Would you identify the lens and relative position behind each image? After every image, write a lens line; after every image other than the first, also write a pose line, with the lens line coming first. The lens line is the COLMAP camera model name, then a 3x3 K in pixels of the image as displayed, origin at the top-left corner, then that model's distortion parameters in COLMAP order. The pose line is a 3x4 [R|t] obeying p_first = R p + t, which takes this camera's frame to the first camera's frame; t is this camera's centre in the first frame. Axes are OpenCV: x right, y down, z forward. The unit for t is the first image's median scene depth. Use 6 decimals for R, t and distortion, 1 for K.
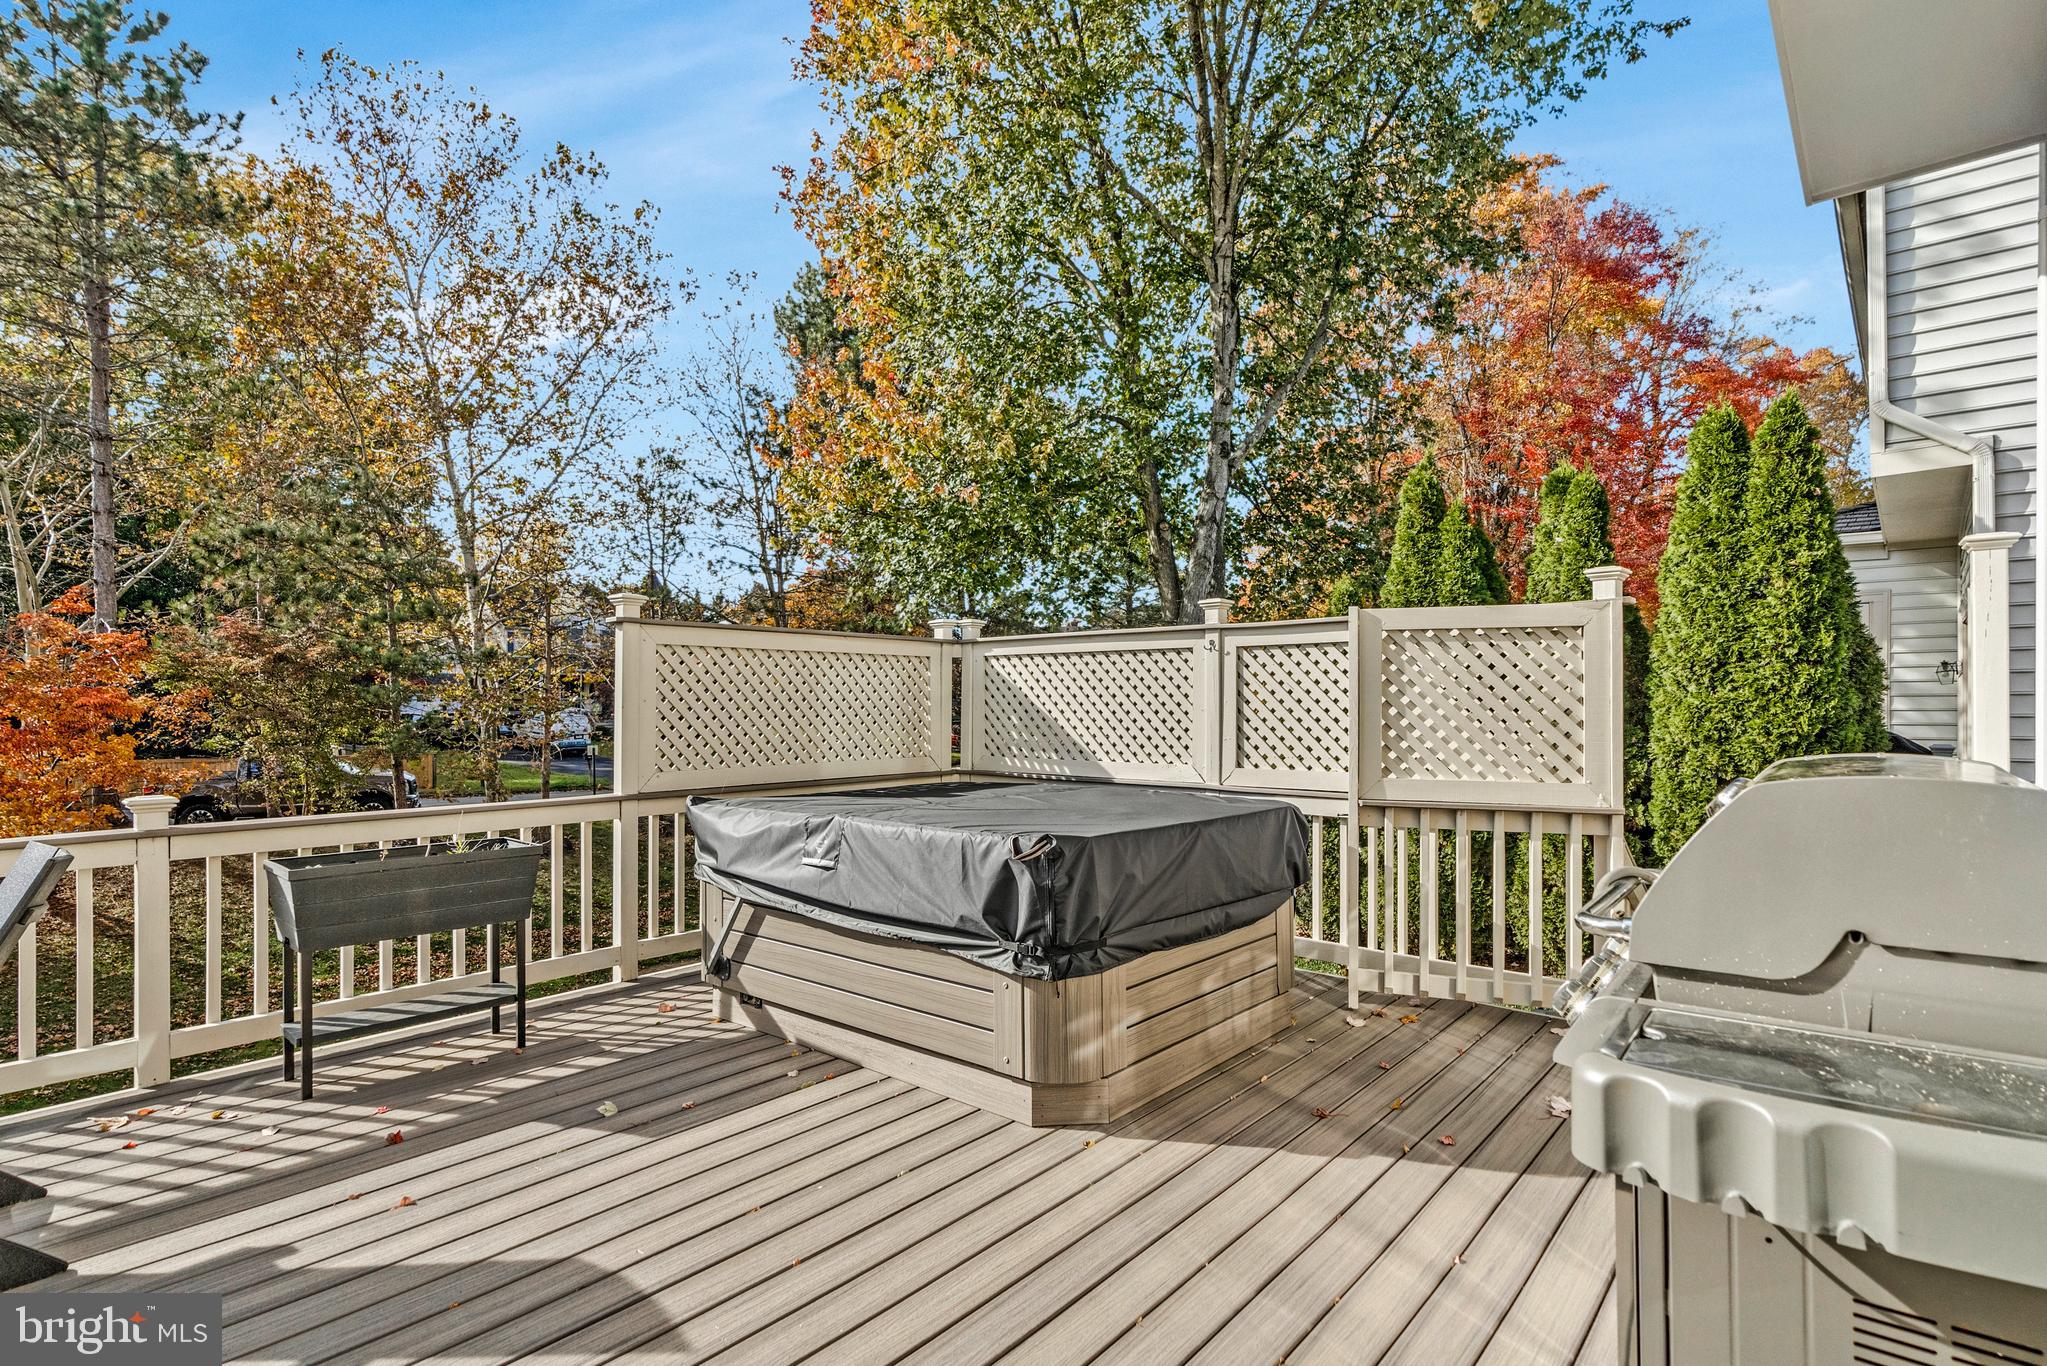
lens RADIAL K [[1018.4, 0, 1023.5], [0, 1018.4, 683.0], [0, 0, 1]] dist [-0.003426, -0.000475]
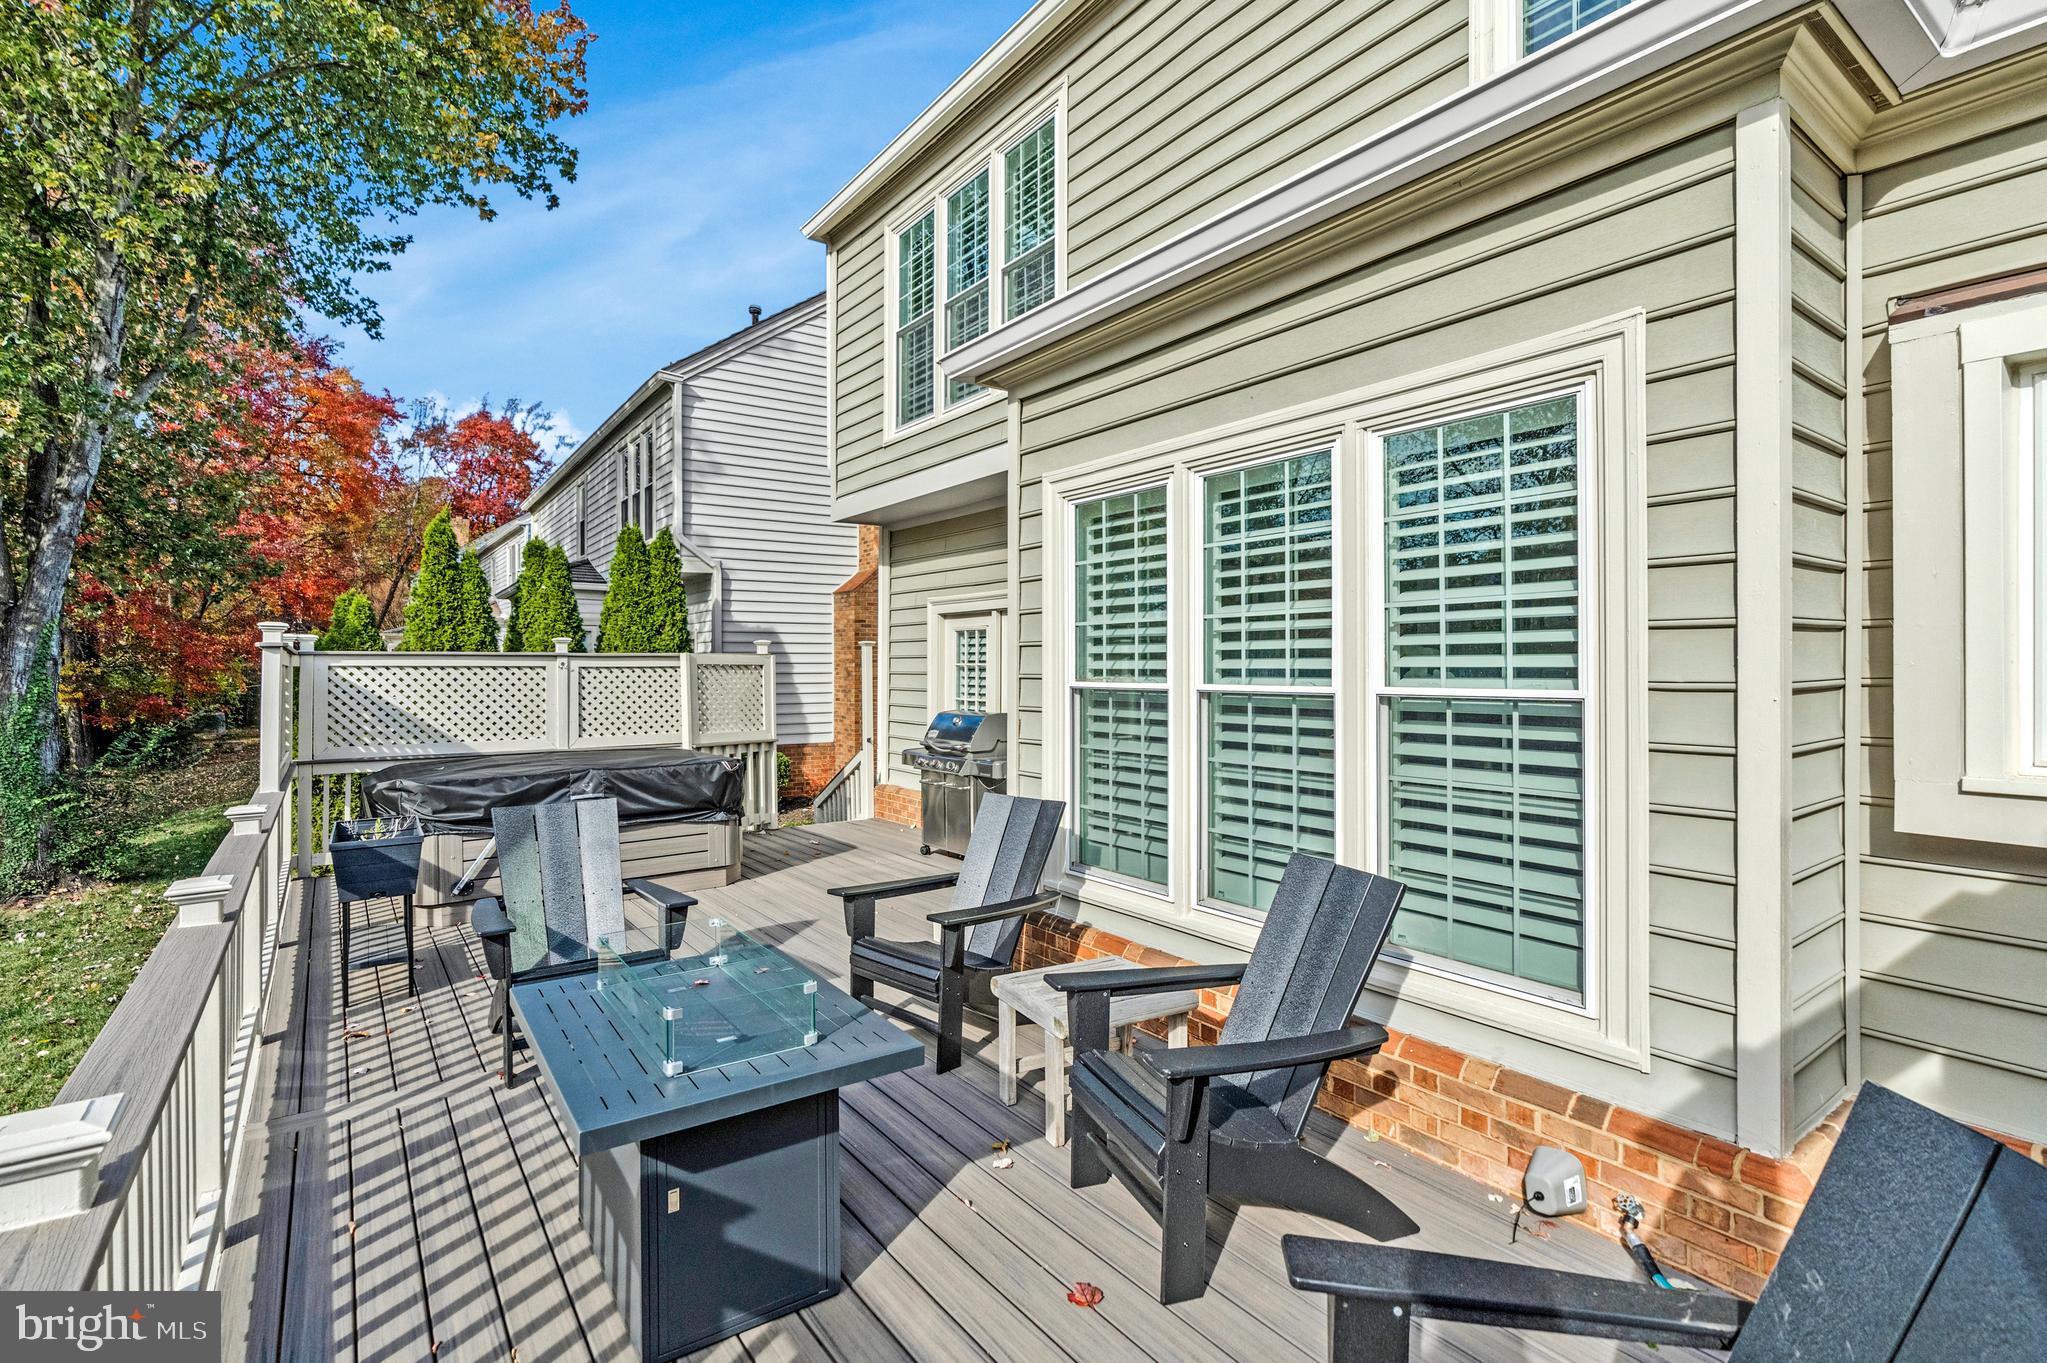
lens RADIAL K [[944.4, 0, 1023.5], [0, 944.4, 681.5], [0, 0, 1]] dist [-0.002122, -0.000189]
pose [[0.226743, -0.010118, 0.973902, -1.151580], [-0.015856, 0.999775, 0.014079, -0.044187], [-0.973826, -0.018634, 0.226531, -0.088914]]
